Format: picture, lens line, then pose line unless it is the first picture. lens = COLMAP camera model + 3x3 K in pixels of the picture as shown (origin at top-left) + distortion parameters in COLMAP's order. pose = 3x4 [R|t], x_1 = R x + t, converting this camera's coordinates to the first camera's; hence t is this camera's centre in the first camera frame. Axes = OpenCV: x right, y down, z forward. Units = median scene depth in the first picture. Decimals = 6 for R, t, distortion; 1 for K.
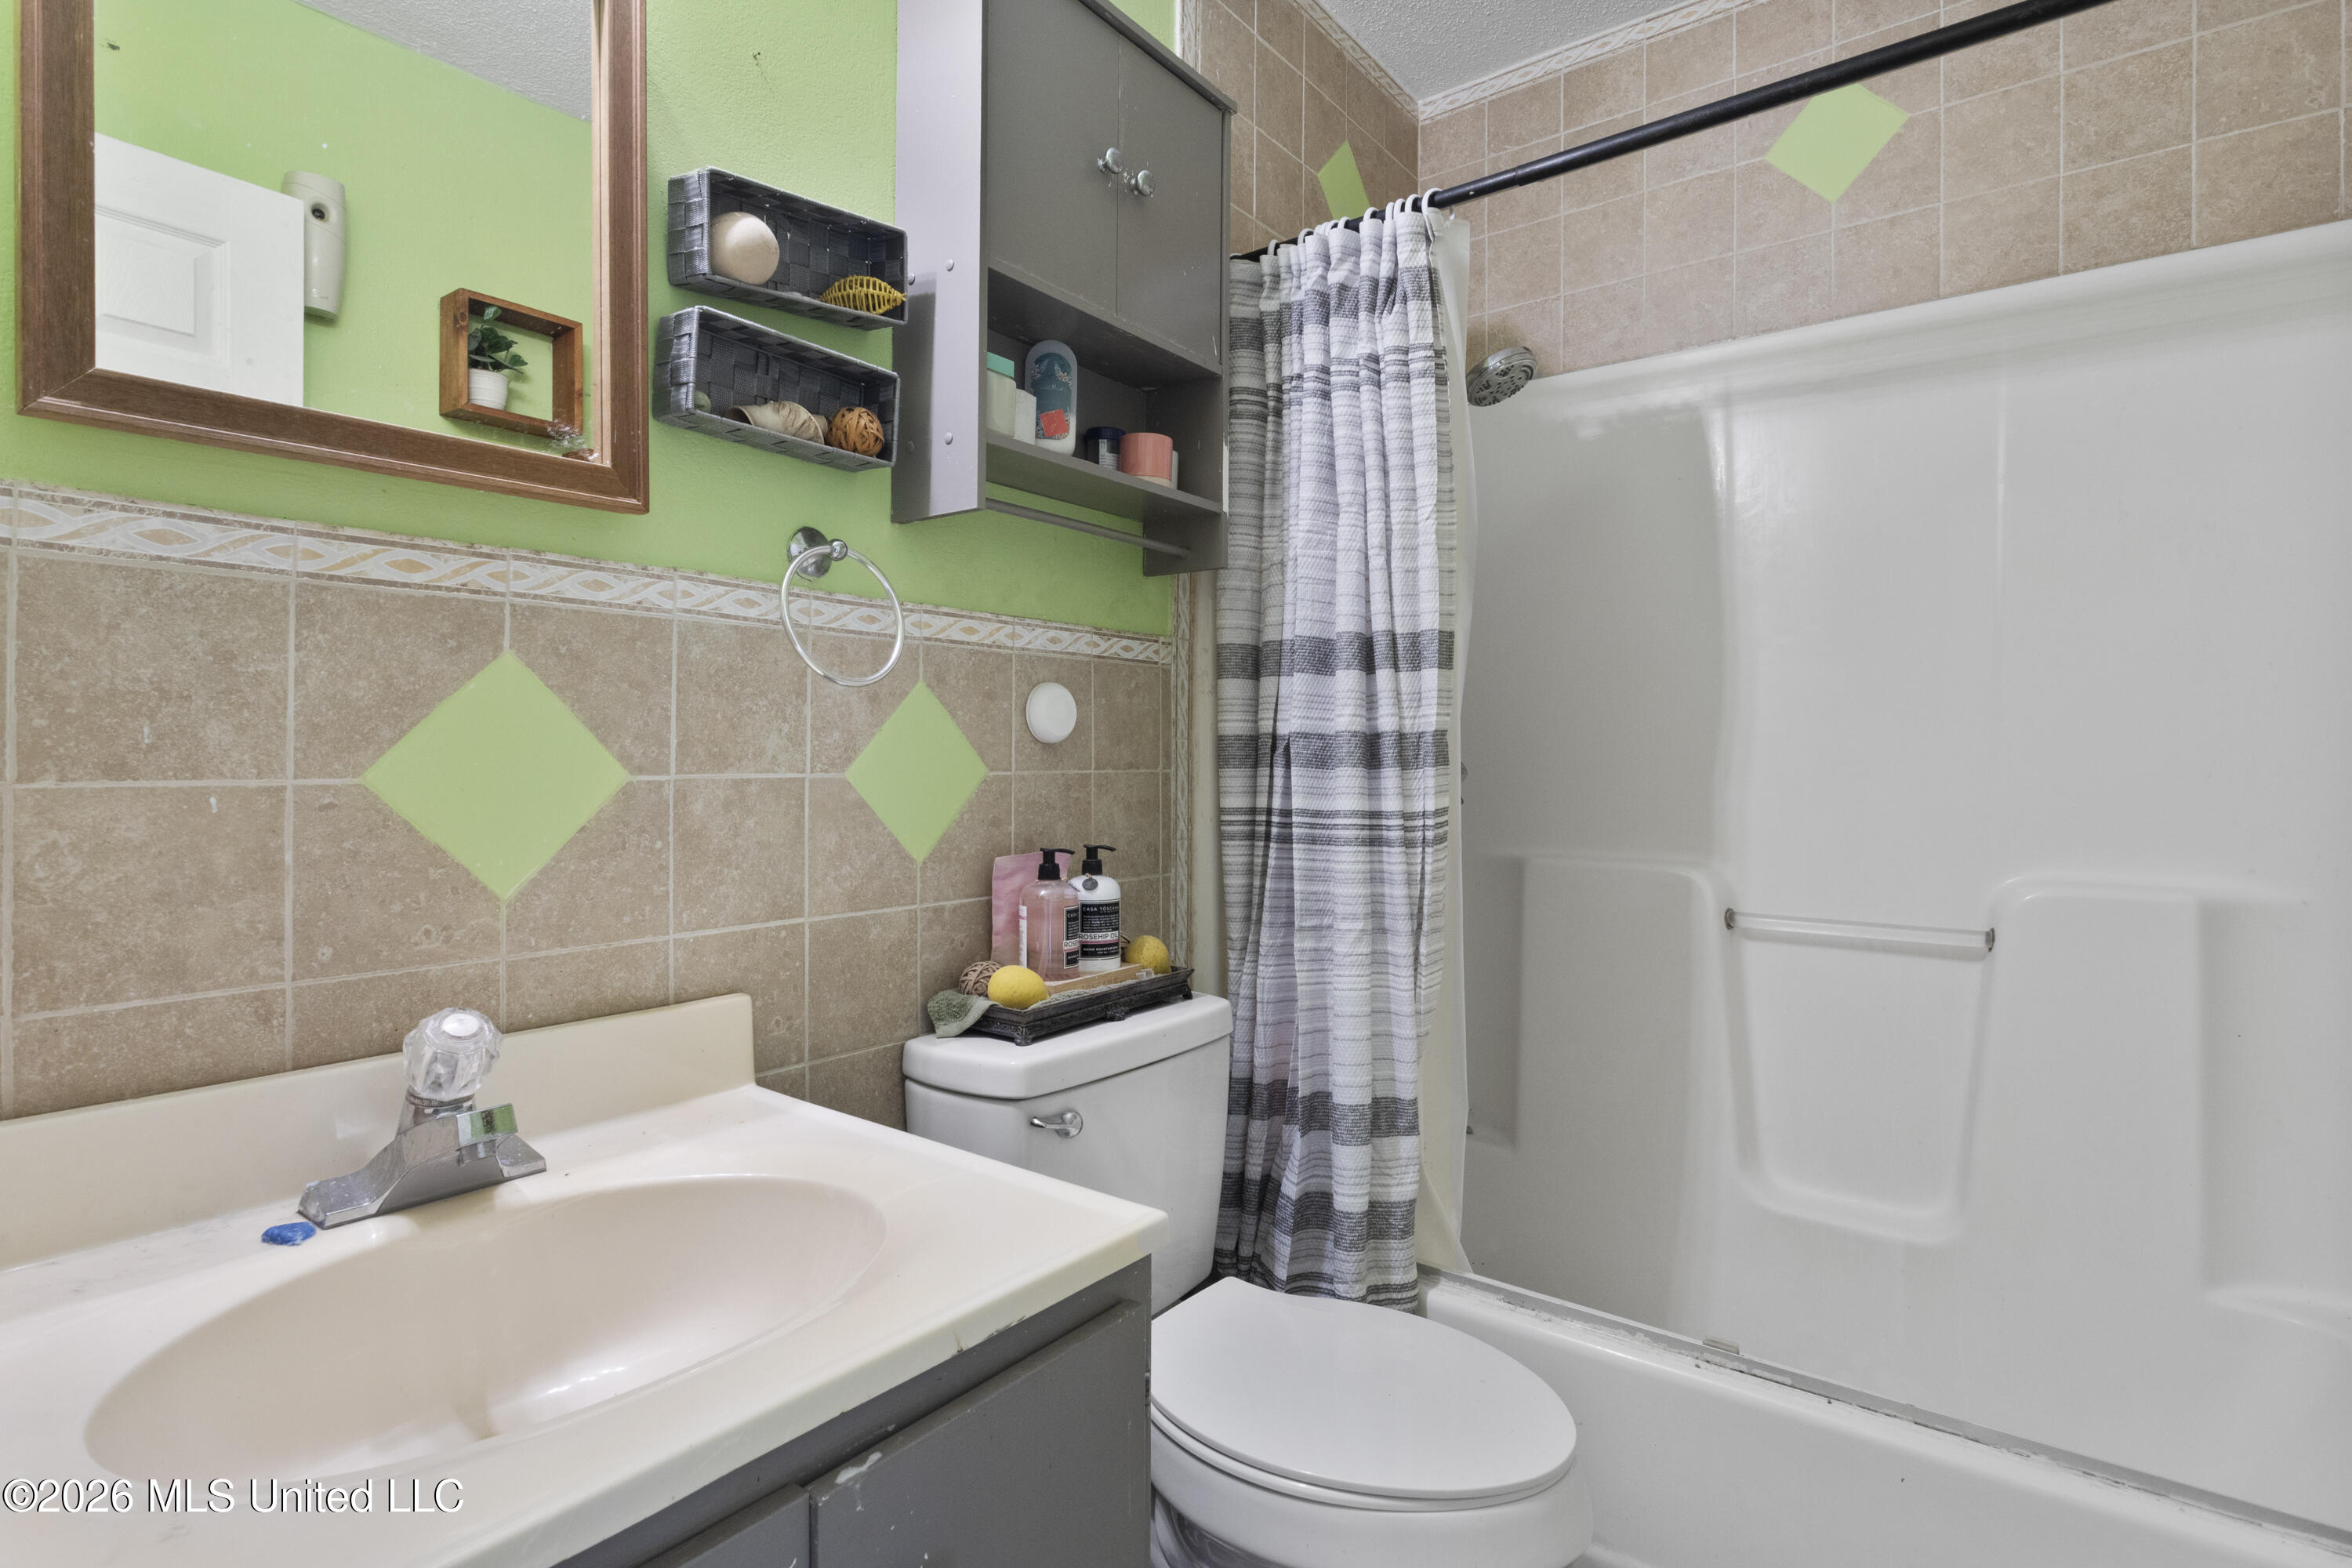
lens RADIAL K [[1205.9, 0, 1176.0], [0, 1205.9, 784.0], [0, 0, 1]] dist [0.001144, 0.001766]
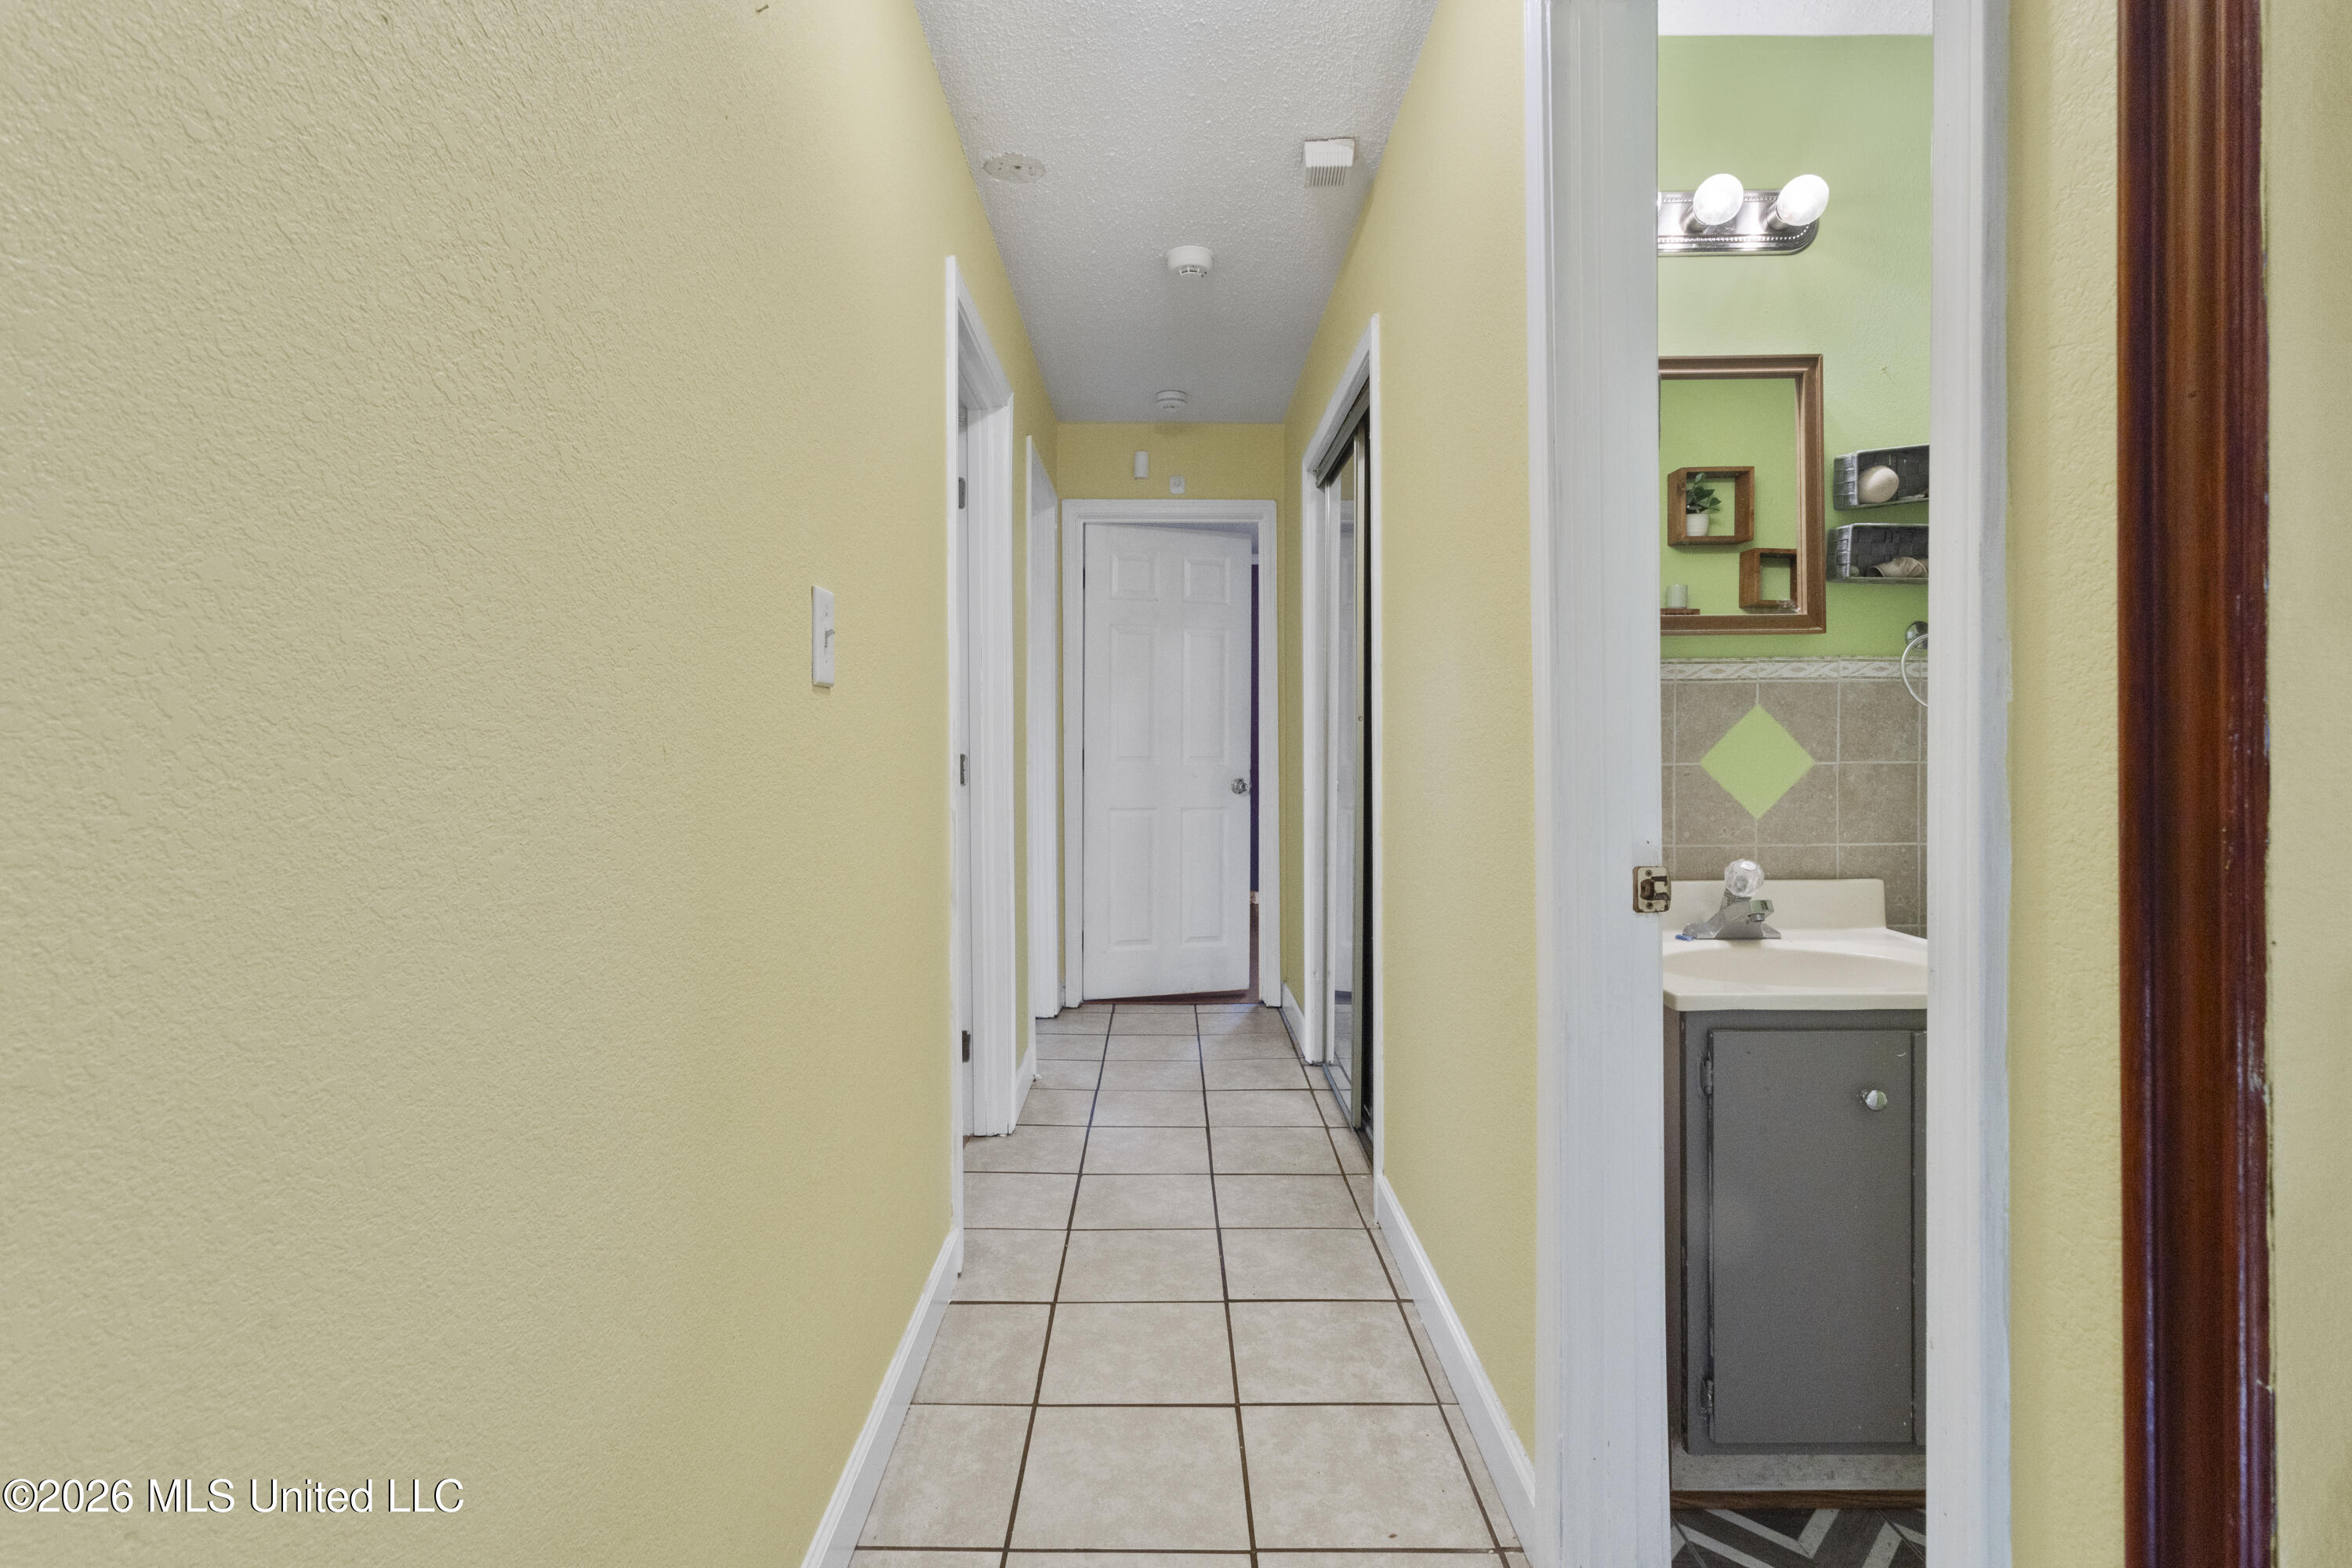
lens RADIAL K [[1101.5, 0, 1170.0], [0, 1101.5, 745.8], [0, 0, 1]] dist [0.003012, 0.000204]
pose [[0.614648, -0.011245, -0.788722, 0.332604], [-0.008021, 0.999758, -0.020505, 0.012266], [0.788761, 0.018929, 0.614408, -0.968261]]
